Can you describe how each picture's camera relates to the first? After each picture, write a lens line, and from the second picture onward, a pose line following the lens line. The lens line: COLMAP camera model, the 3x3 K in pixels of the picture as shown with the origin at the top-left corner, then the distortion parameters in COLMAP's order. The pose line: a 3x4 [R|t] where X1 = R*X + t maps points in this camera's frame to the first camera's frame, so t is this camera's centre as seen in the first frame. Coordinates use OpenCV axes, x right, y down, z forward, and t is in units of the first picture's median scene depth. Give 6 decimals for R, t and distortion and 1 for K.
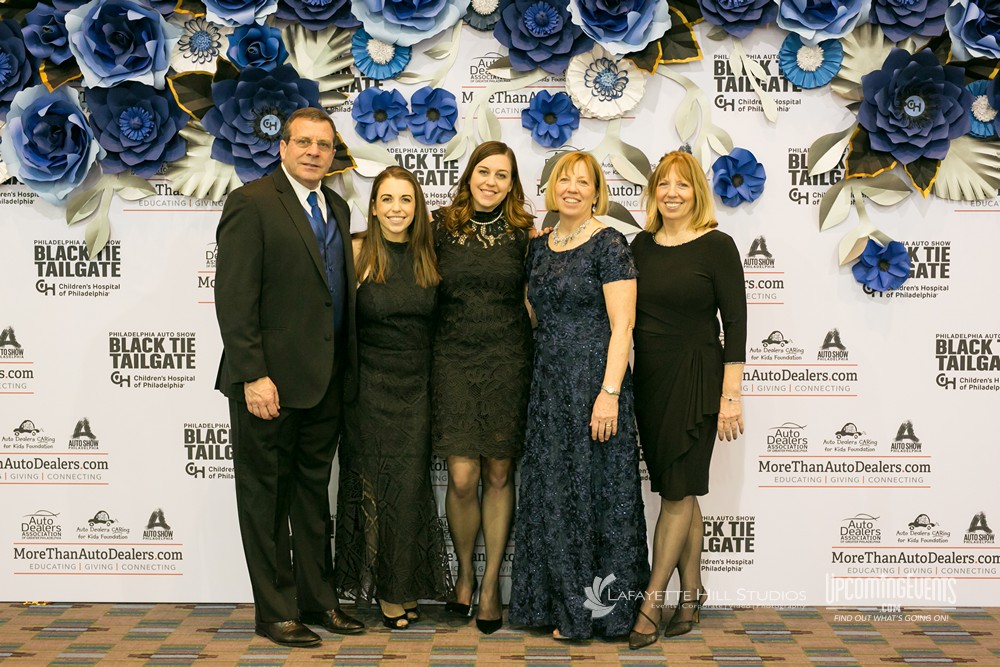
lens RADIAL K [[1465.9, 0, 498.1], [0, 1465.9, 315.0], [0, 0, 1]] dist [0.021040, 0.000000]
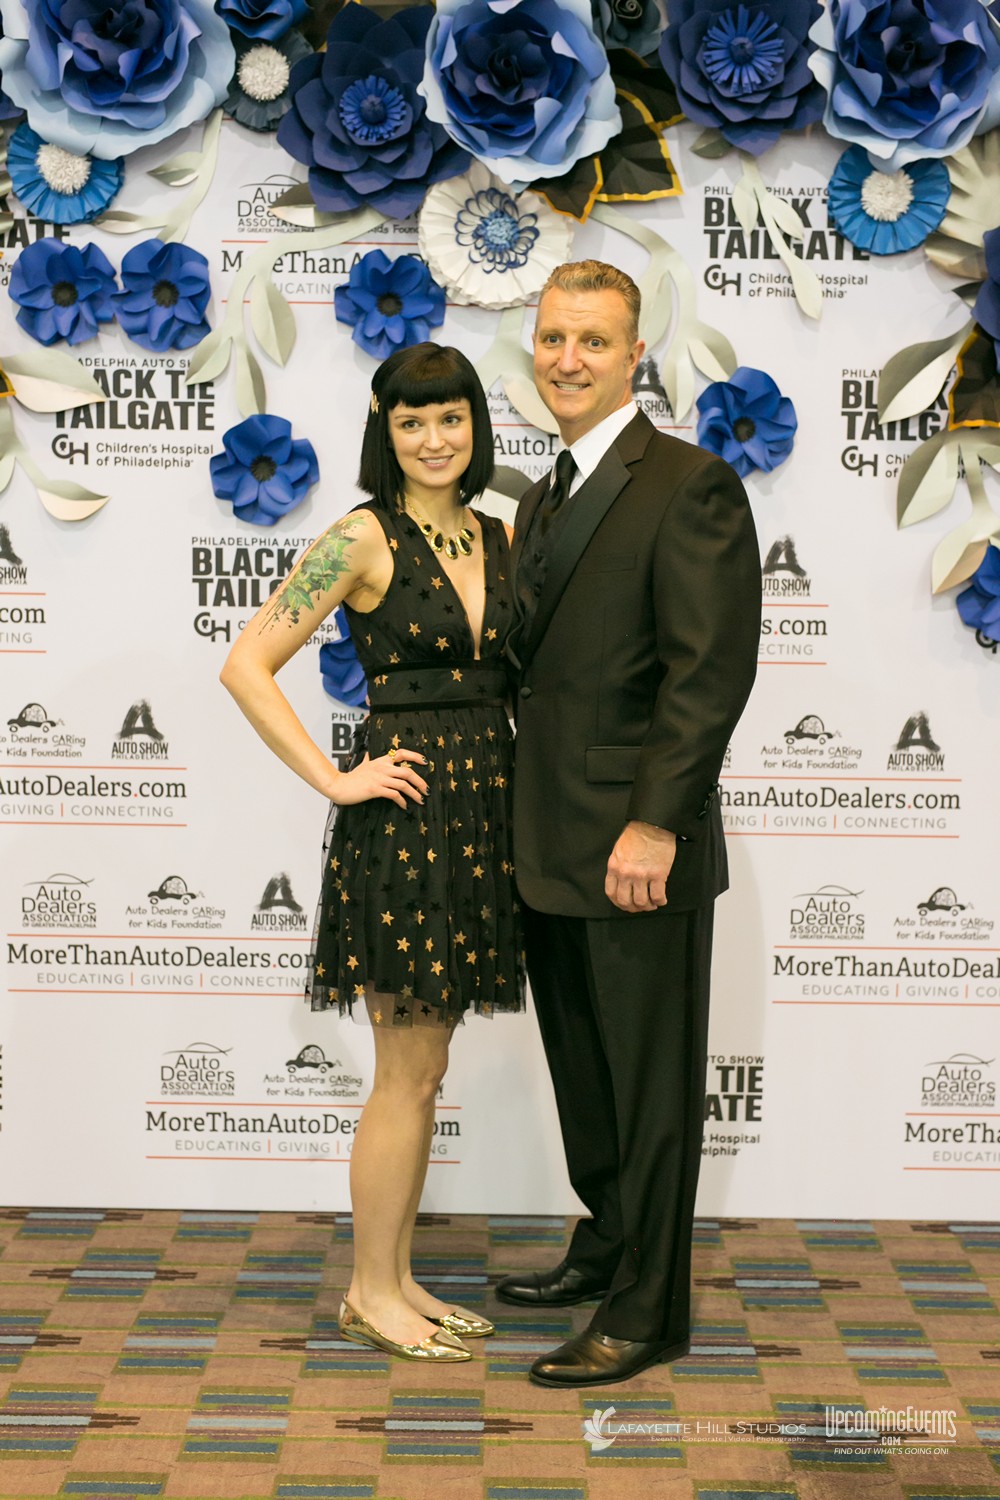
lens RADIAL K [[2198.9, 0, 496.3], [0, 2198.9, 752.0], [0, 0, 1]] dist [0.021040, 0.000000]
pose [[0.999828, 0.012501, 0.013719, 0.064943], [-0.013447, 0.997371, 0.071208, -0.031380], [-0.012793, -0.071380, 0.997367, 0.205066]]
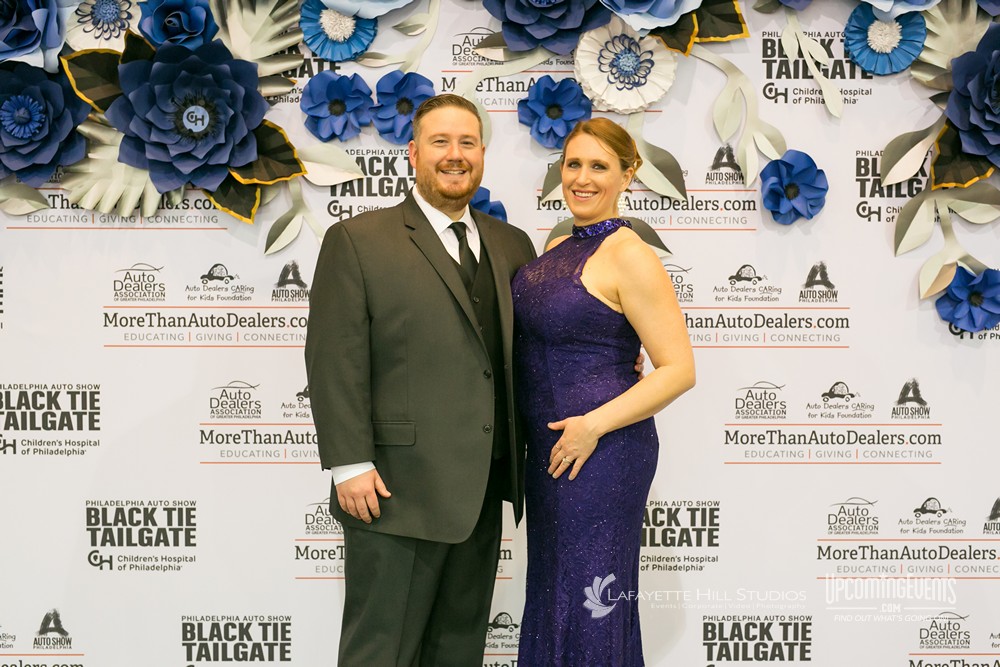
lens RADIAL K [[1465.9, 0, 502.6], [0, 1465.9, 315.2], [0, 0, 1]] dist [0.021040, 0.000000]
pose [[0.999652, -0.000175, 0.026386, -0.012891], [0.000140, 0.999999, 0.001313, -0.026336], [-0.026386, -0.001309, 0.999651, 0.216547]]
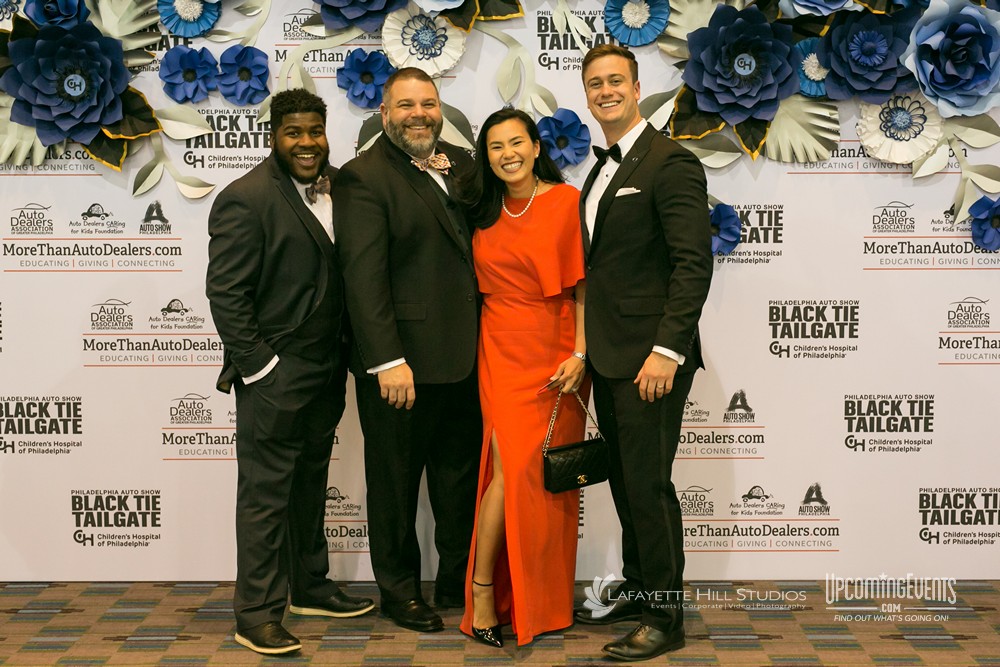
lens RADIAL K [[1563.5, 0, 528.1], [0, 1563.5, 309.4], [0, 0, 1]] dist [0.025406, 0.000000]
pose [[0.999942, -0.004322, 0.009856, 0.130326], [0.003969, 0.999362, 0.035499, -0.018724], [-0.010003, -0.035458, 0.999321, -0.029296]]
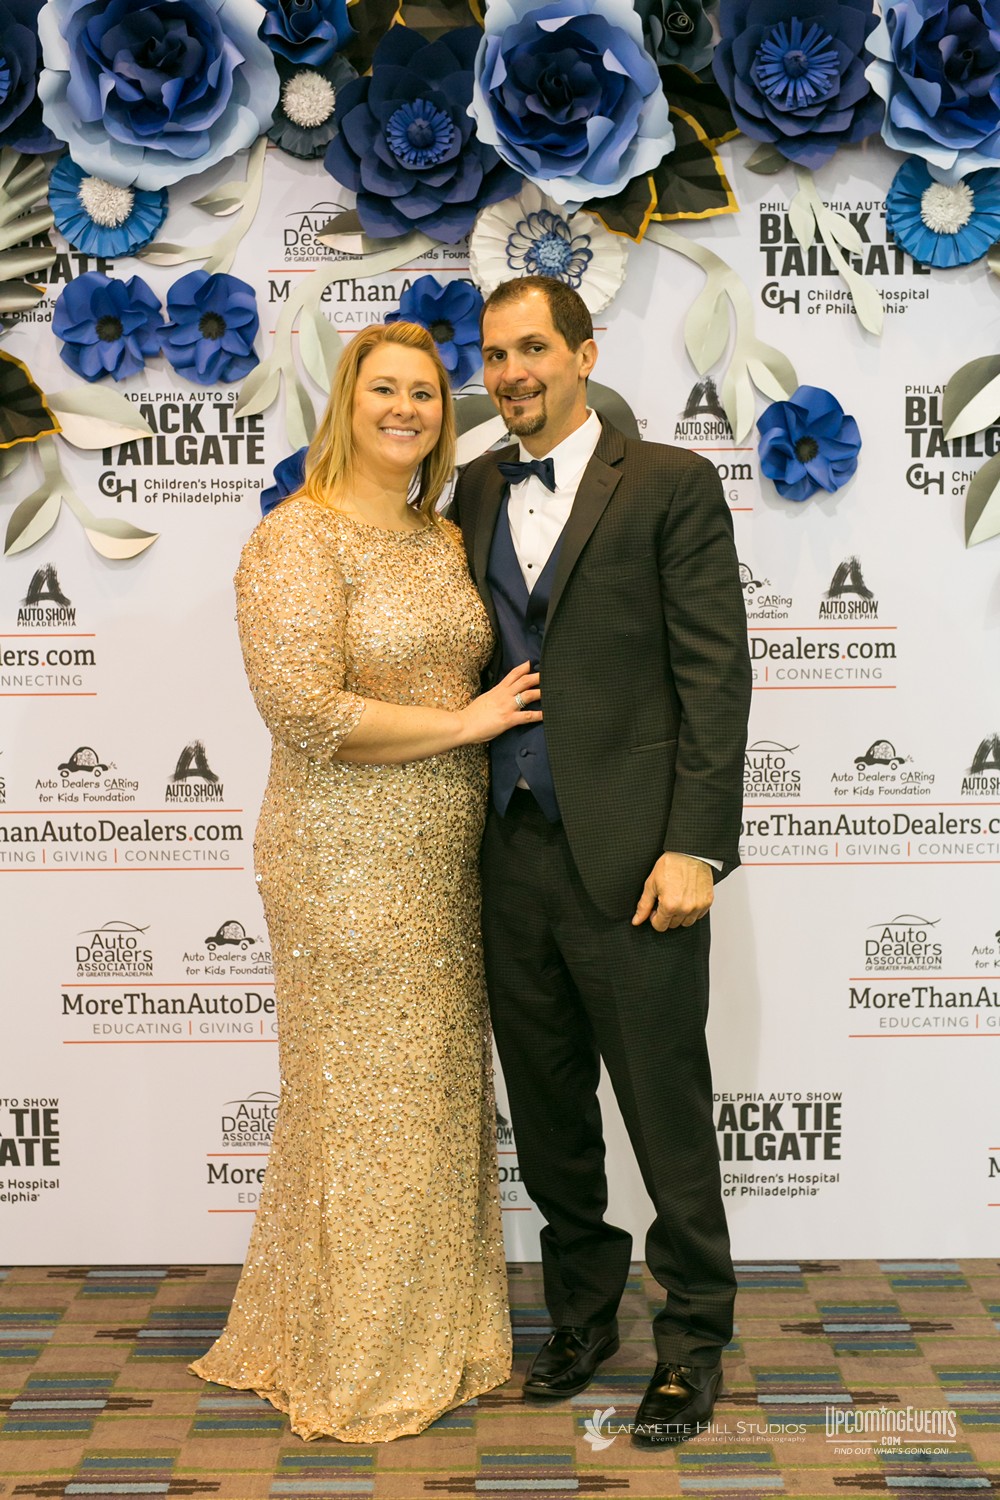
lens RADIAL K [[2198.9, 0, 494.7], [0, 2198.9, 748.4], [0, 0, 1]] dist [0.021040, 0.000000]
pose [[0.999894, -0.010951, 0.009579, 0.045383], [0.010465, 0.998724, 0.049404, -0.026367], [-0.010108, -0.049299, 0.998733, 0.224924]]
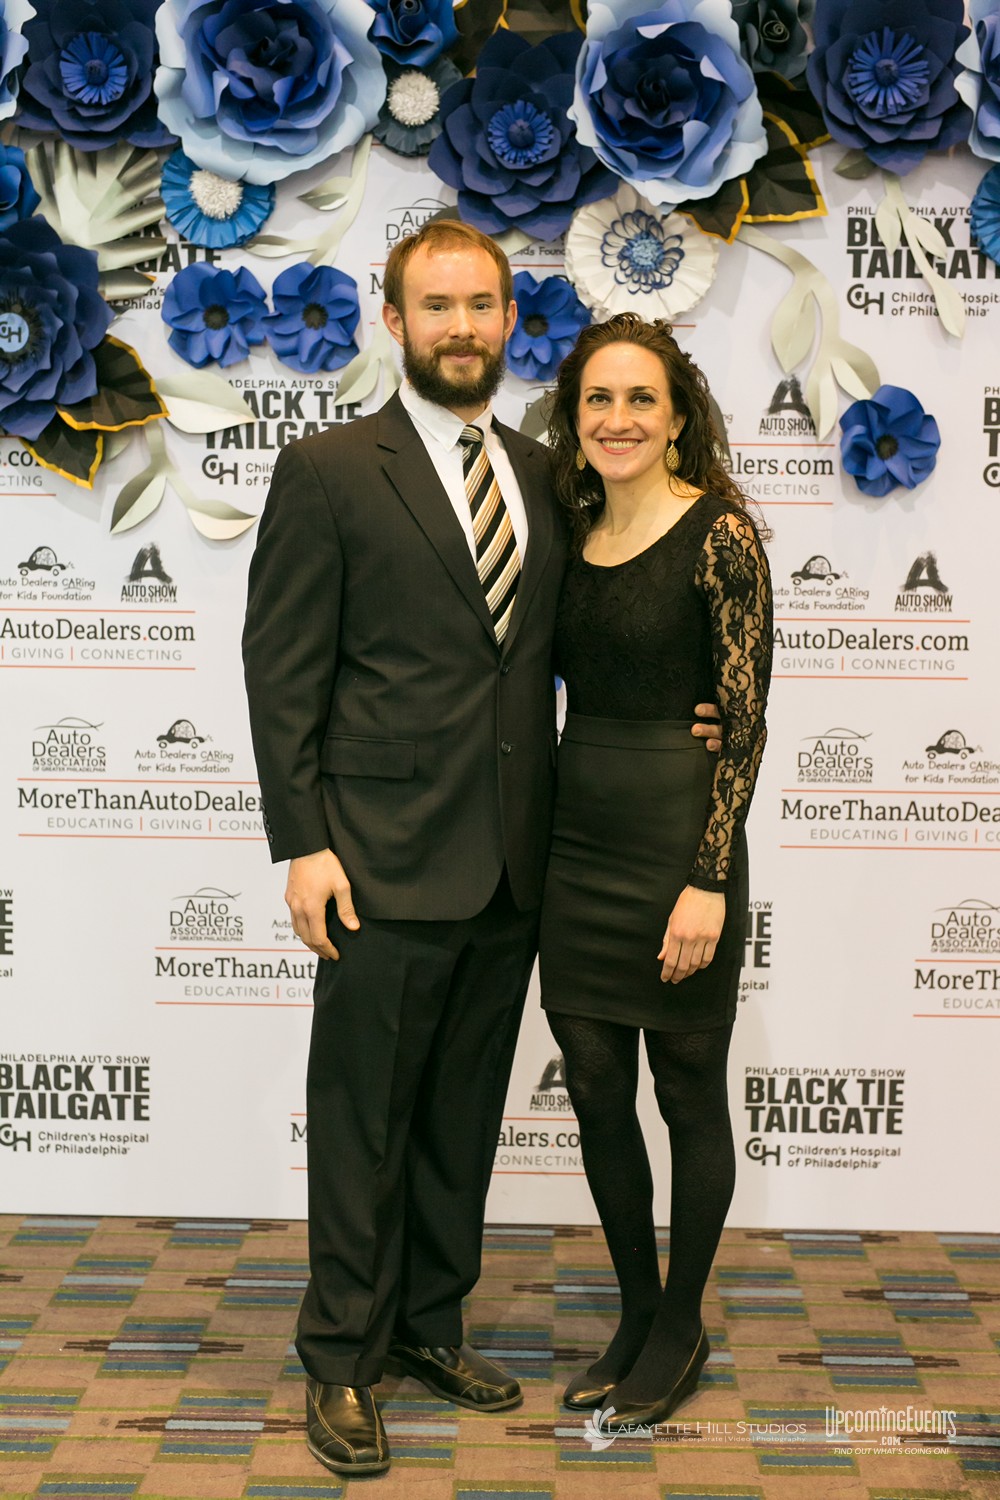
lens RADIAL K [[2198.9, 0, 492.5], [0, 2198.9, 750.2], [0, 0, 1]] dist [0.021040, 0.000000]
pose [[0.999903, 0.011282, -0.008216, 0.028255], [-0.010758, 0.998062, 0.061295, -0.029526], [0.008891, -0.061201, 0.998086, 0.196613]]
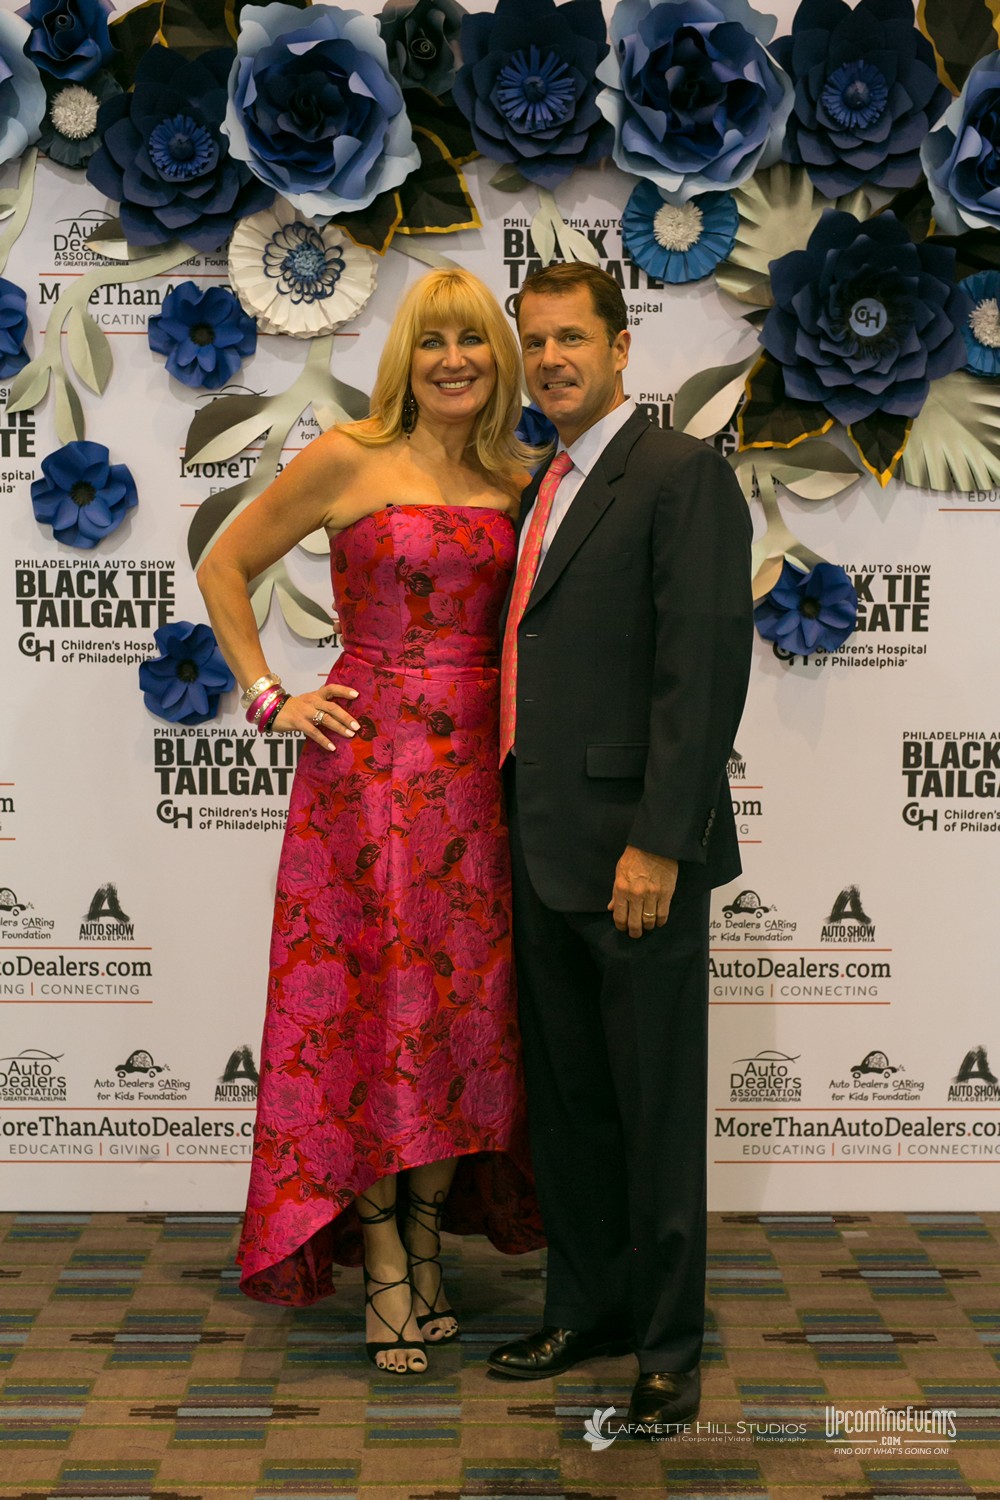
lens RADIAL K [[2198.9, 0, 499.8], [0, 2198.9, 751.5], [0, 0, 1]] dist [0.021040, 0.000000]
pose [[0.999560, 0.001885, 0.029603, 0.121973], [-0.003837, 0.997811, 0.066022, -0.034439], [-0.029414, -0.066106, 0.997379, 0.174497]]
